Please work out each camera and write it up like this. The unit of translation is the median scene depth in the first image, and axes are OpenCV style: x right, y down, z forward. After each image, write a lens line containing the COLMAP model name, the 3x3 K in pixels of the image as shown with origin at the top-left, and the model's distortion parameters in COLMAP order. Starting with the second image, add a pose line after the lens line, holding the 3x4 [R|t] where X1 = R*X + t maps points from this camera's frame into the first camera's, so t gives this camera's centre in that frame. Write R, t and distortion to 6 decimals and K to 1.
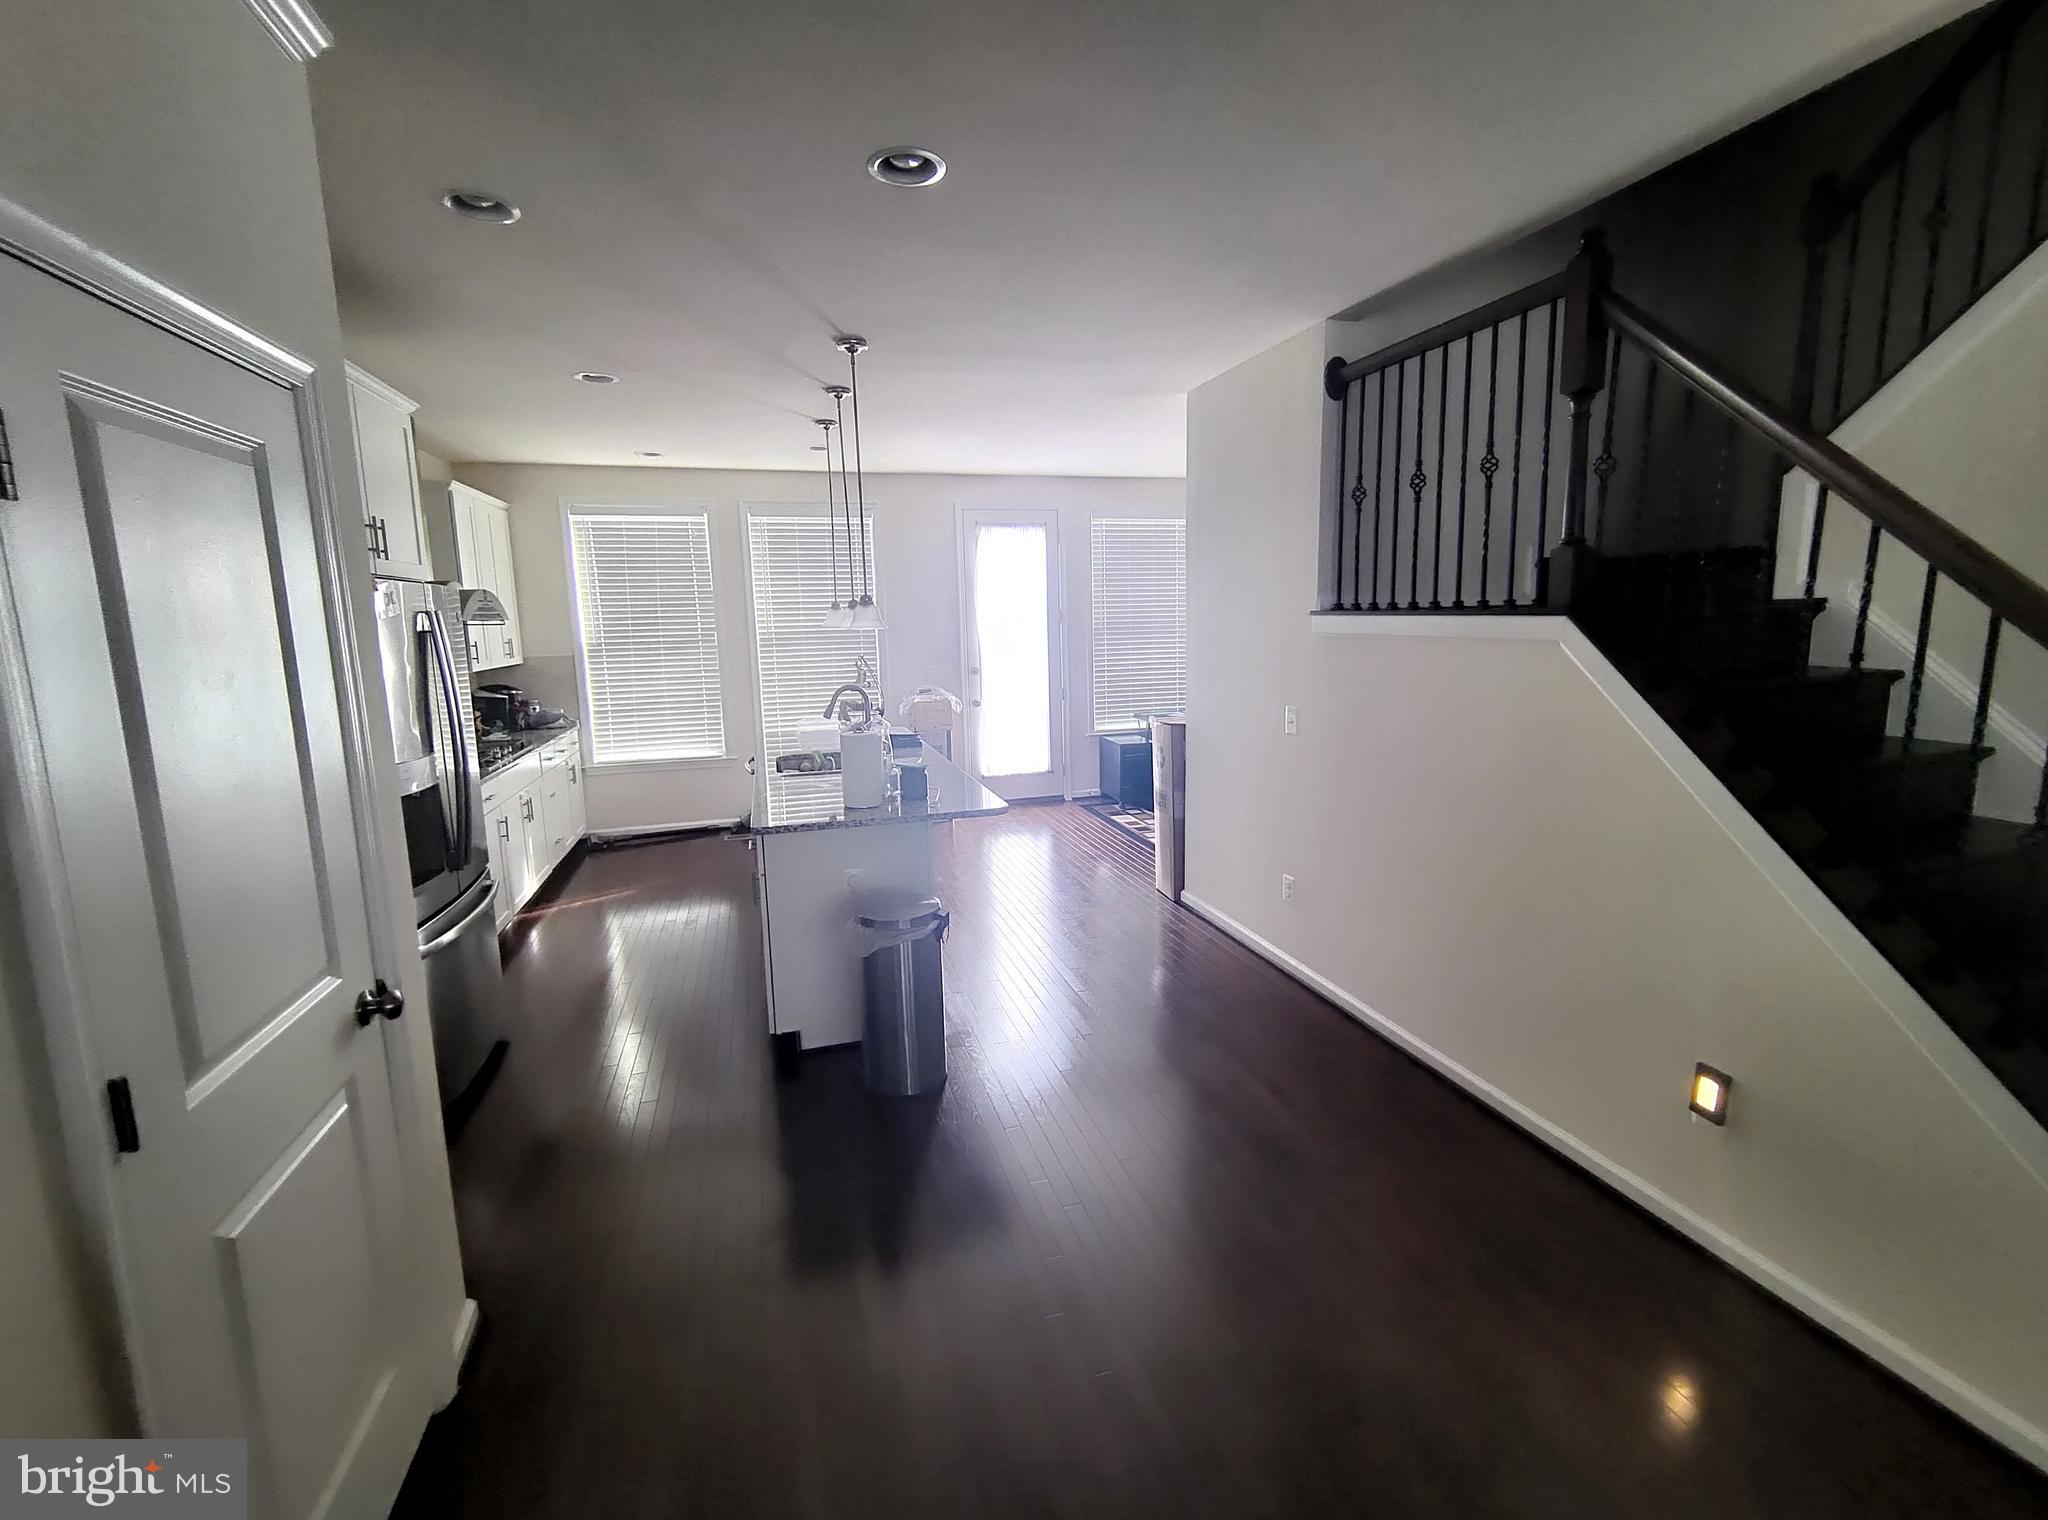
lens RADIAL K [[897.6, 0, 1027.3], [0, 897.6, 754.2], [0, 0, 1]] dist [0.001373, -0.000148]
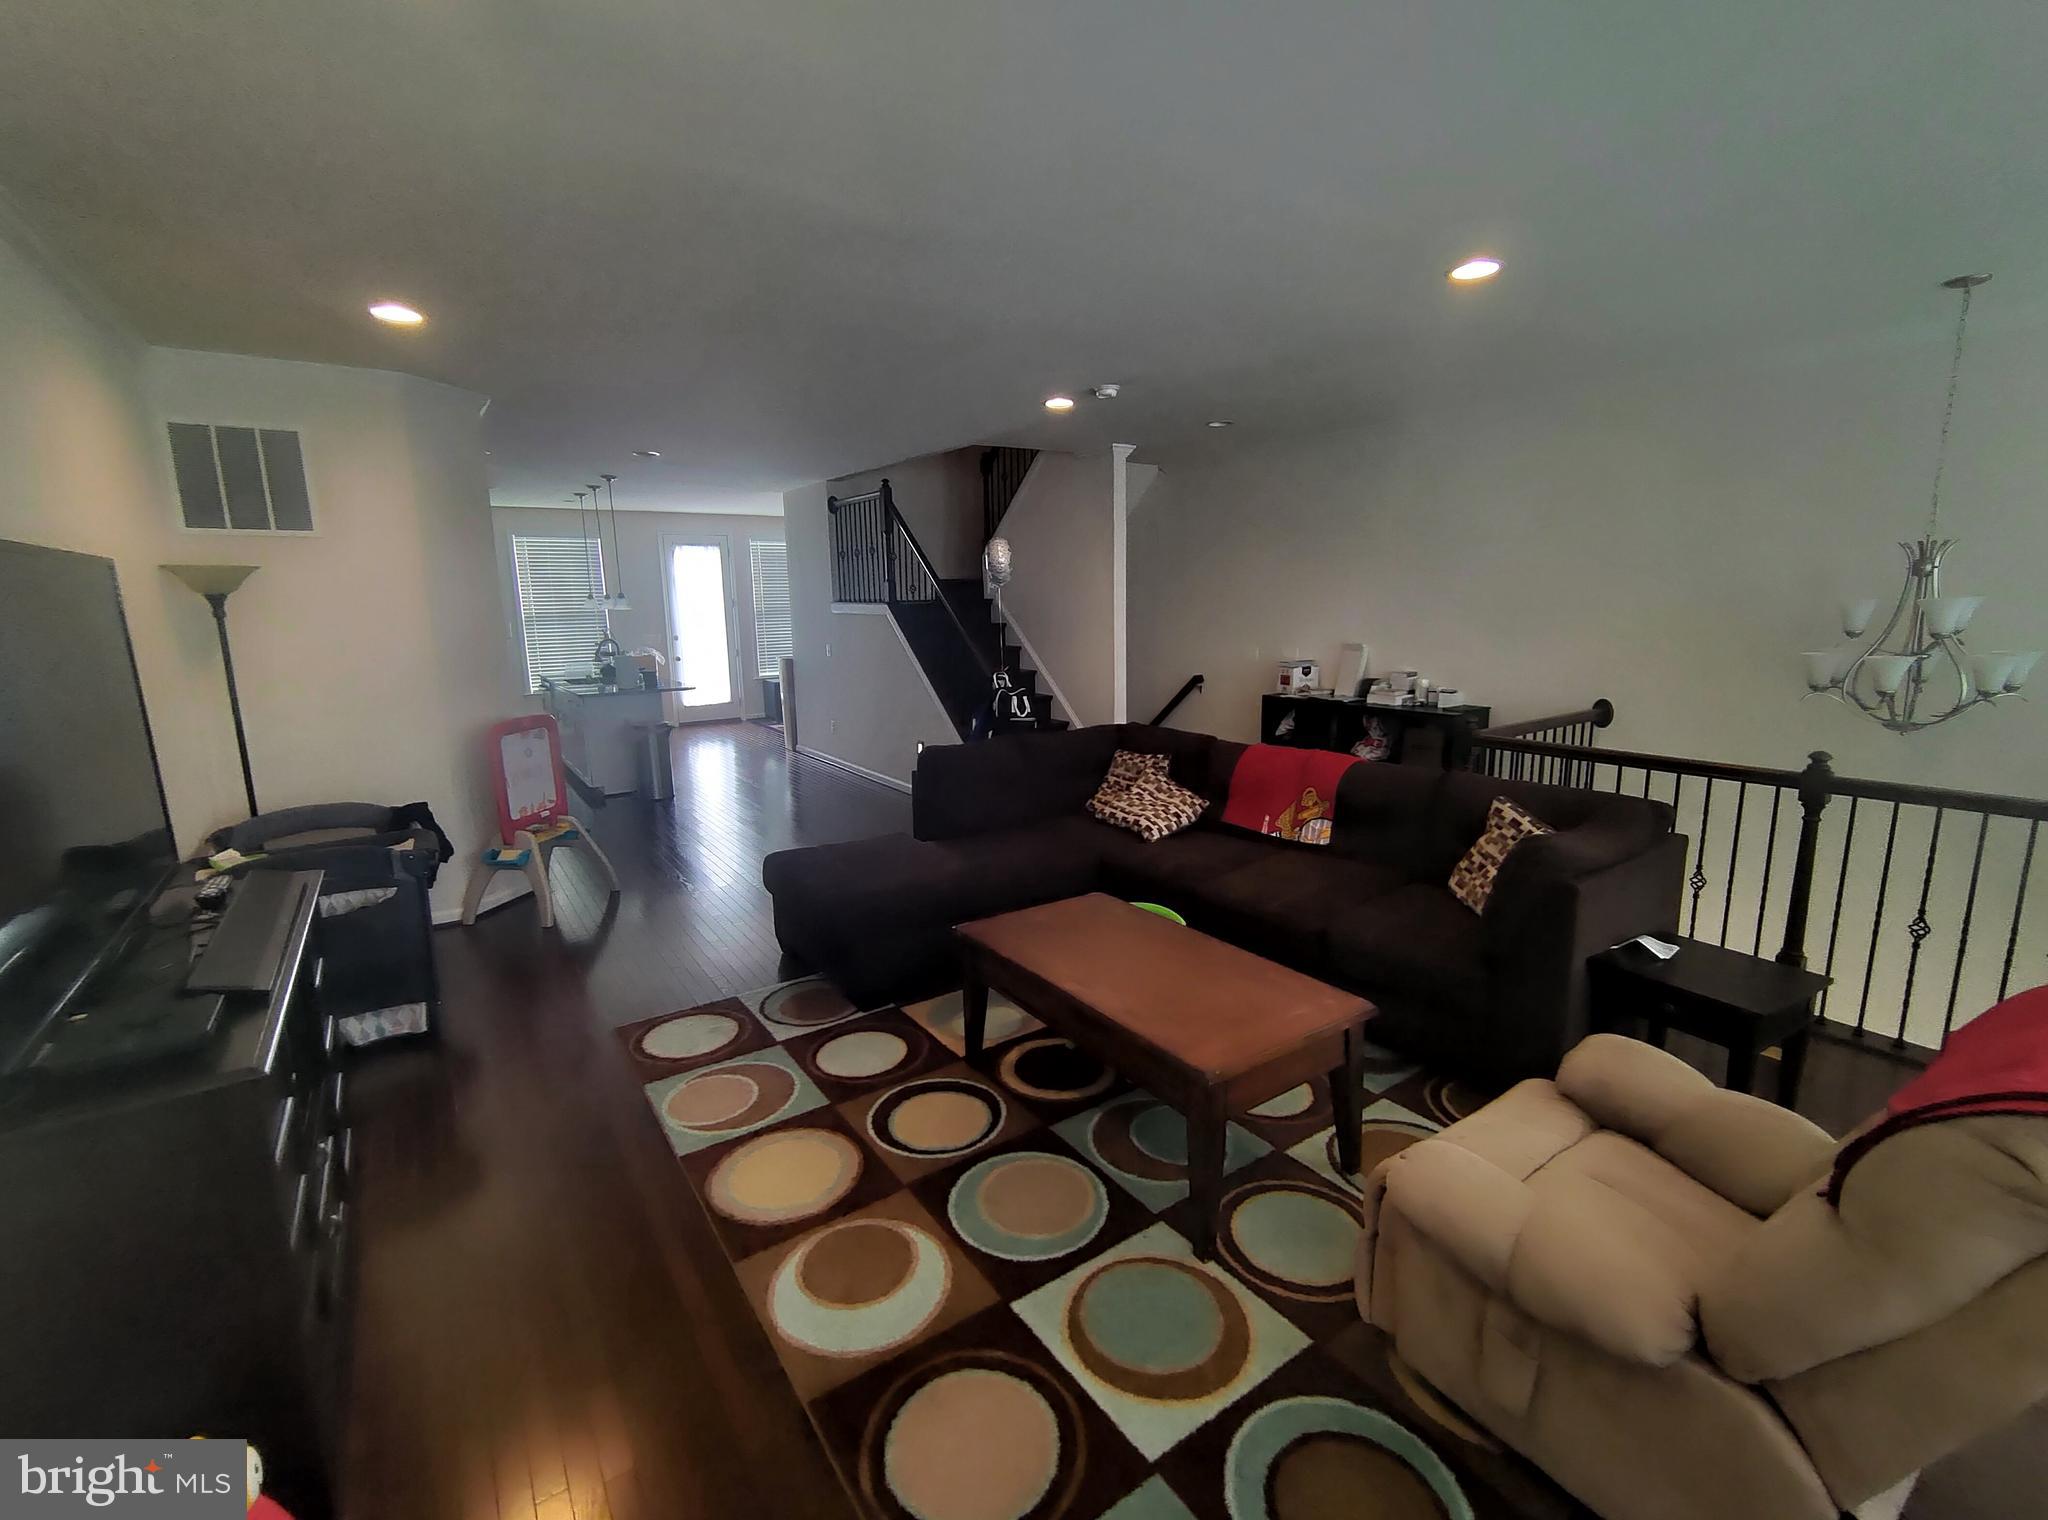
lens RADIAL K [[892.3, 0, 1022.6], [0, 892.3, 757.1], [0, 0, 1]] dist [-0.001189, -0.000328]
pose [[0.952127, -0.046024, 0.302220, 0.038510], [0.039314, 0.998827, 0.028251, 0.101000], [-0.303166, -0.015017, 0.952820, -0.707811]]
